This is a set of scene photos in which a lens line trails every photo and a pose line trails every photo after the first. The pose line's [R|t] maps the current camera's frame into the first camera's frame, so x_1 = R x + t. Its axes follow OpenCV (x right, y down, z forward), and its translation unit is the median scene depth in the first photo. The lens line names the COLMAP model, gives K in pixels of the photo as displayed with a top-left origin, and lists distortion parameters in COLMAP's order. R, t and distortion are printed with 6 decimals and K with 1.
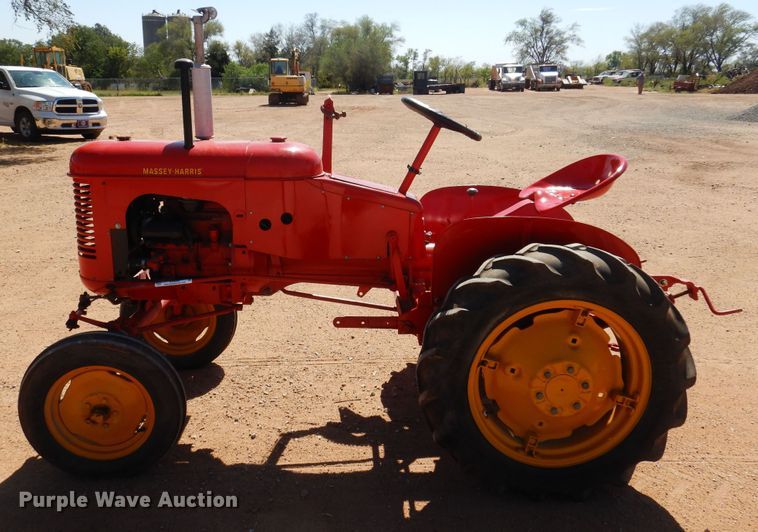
lens RADIAL K [[631.7, 0, 349.2], [0, 631.7, 242.1], [0, 0, 1]] dist [0.016657, 0.012346]
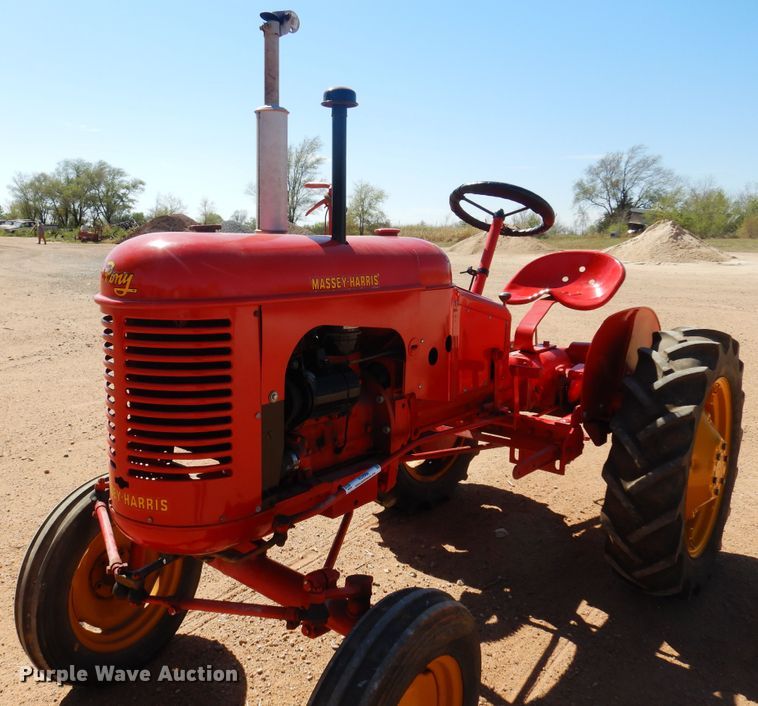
lens RADIAL K [[669.0, 0, 324.2], [0, 669.0, 352.6], [0, 0, 1]] dist [0.009395, -0.001987]
pose [[0.664750, -0.120560, 0.737274, -0.118827], [0.173220, 0.984871, 0.004867, -0.009007], [-0.726707, 0.124475, 0.675576, 0.099480]]
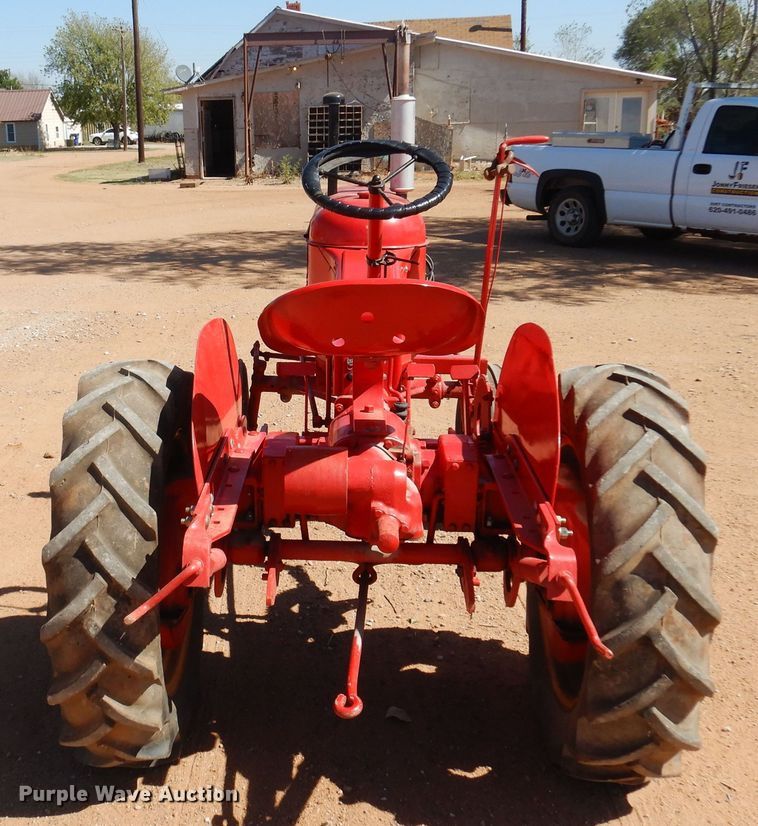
lens RADIAL K [[1046.5, 0, 257.9], [0, 1046.5, 415.4], [0, 0, 1]] dist [0.012108, 0.017059]
pose [[-0.079750, 0.260708, -0.962118, 0.196163], [-0.231391, 0.933986, 0.272265, -0.038478], [0.969587, 0.244338, -0.014160, 0.162500]]
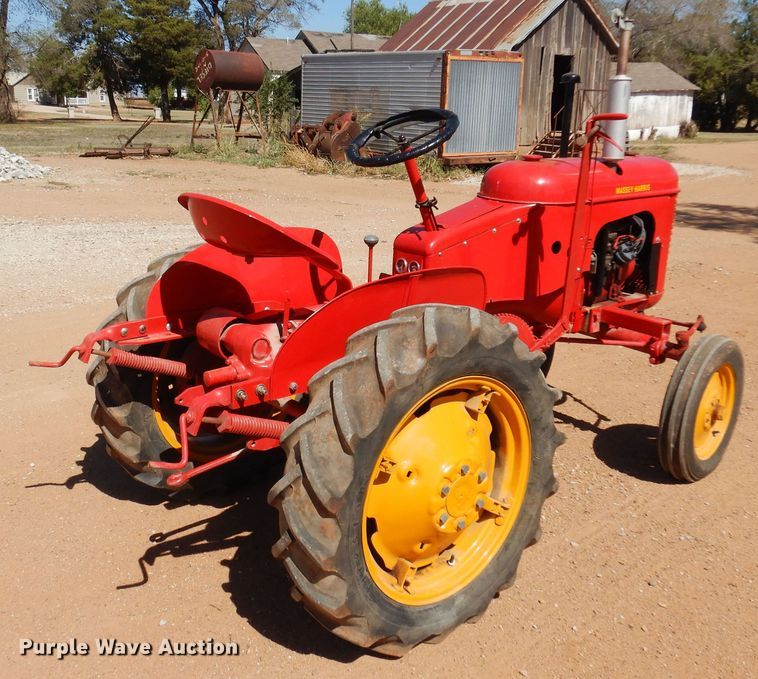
lens RADIAL K [[831.2, 0, 334.9], [0, 831.2, 318.5], [0, 0, 1]] dist [0.043877, 0.001285]
pose [[-0.775614, 0.137782, -0.615986, 0.146005], [-0.181125, 0.886263, 0.426300, -0.070403], [0.604662, 0.442215, -0.662442, 0.291109]]
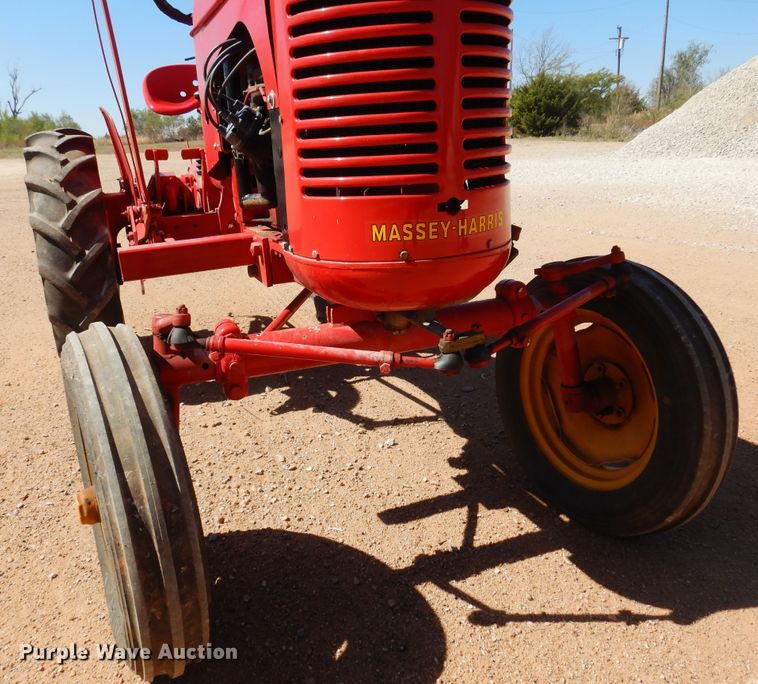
lens RADIAL K [[649.7, 0, 352.5], [0, 649.7, 341.3], [0, 0, 1]] dist [0.009425, 0.002152]
pose [[-0.364708, -0.262098, 0.893472, -0.127302], [0.272569, 0.887479, 0.371601, -0.010221], [-0.890334, 0.379059, -0.252231, 0.205062]]
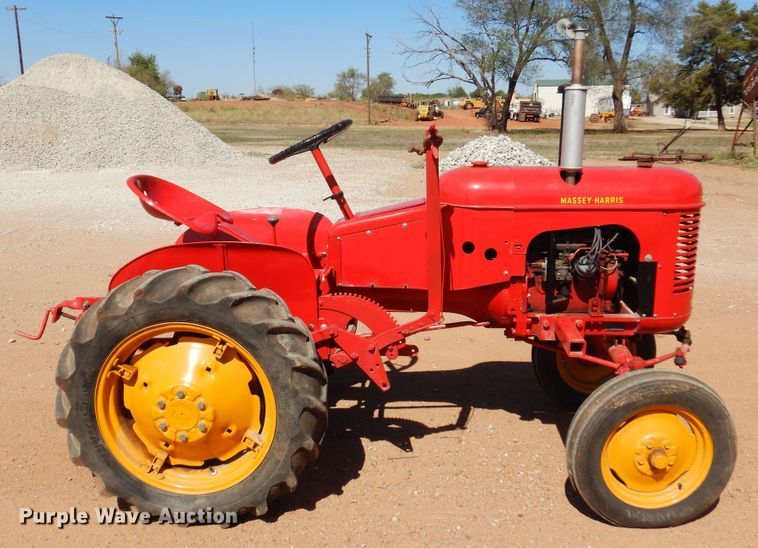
lens RADIAL K [[695.4, 0, 378.5], [0, 695.4, 253.2], [0, 0, 1]] dist [0.018833, -0.000937]
pose [[-0.998077, -0.018159, 0.059264, -0.004164], [0.009777, 0.898036, 0.439813, -0.086344], [-0.061208, 0.439547, -0.896132, 0.342770]]
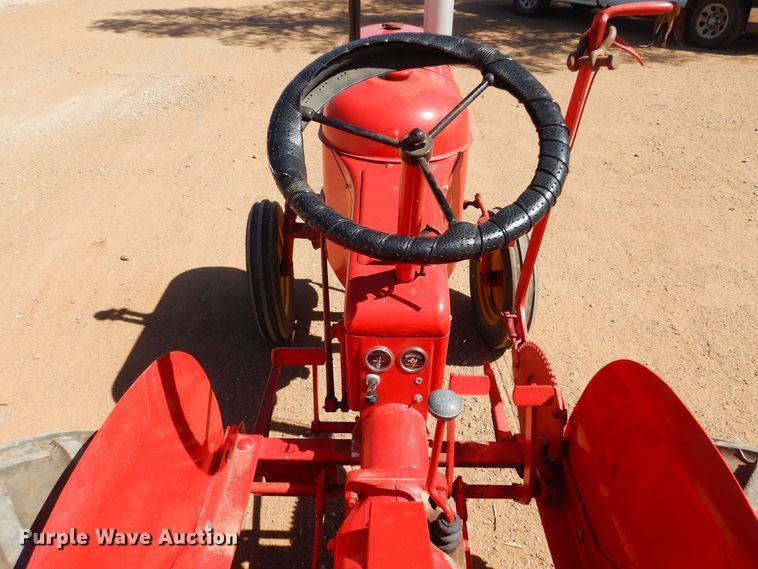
lens RADIAL K [[539.8, 0, 376.5], [0, 539.8, 285.7], [0, 0, 1]] dist [0.019582, -0.003137]
pose [[-0.006902, 0.559815, -0.828589, 0.066878], [-0.249515, 0.801435, 0.543547, -0.045719], [0.968346, 0.210497, 0.134151, 0.162868]]
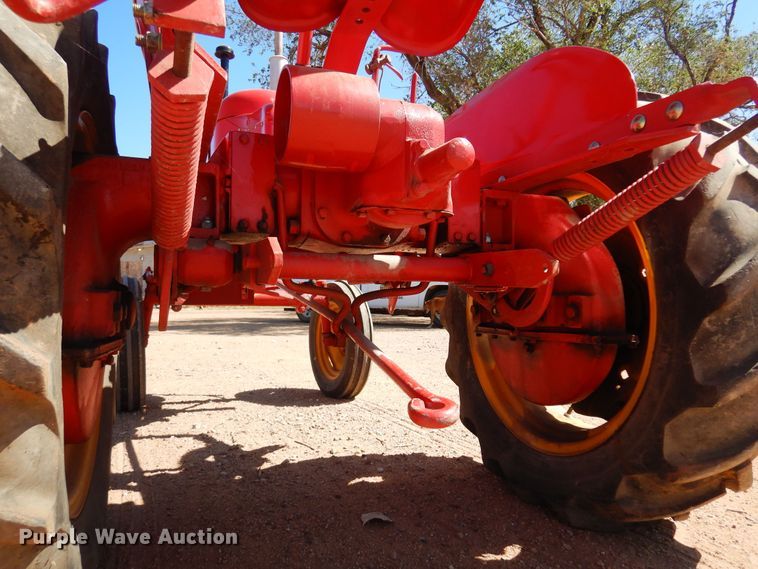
lens RADIAL K [[542.3, 0, 376.7], [0, 542.3, 284.8], [0, 0, 1]] dist [0.010365, 0.000318]
pose [[0.365285, -0.033785, -0.930283, 0.111789], [-0.223994, 0.966789, -0.123064, 0.027146], [0.903545, 0.253331, 0.345586, 0.160774]]
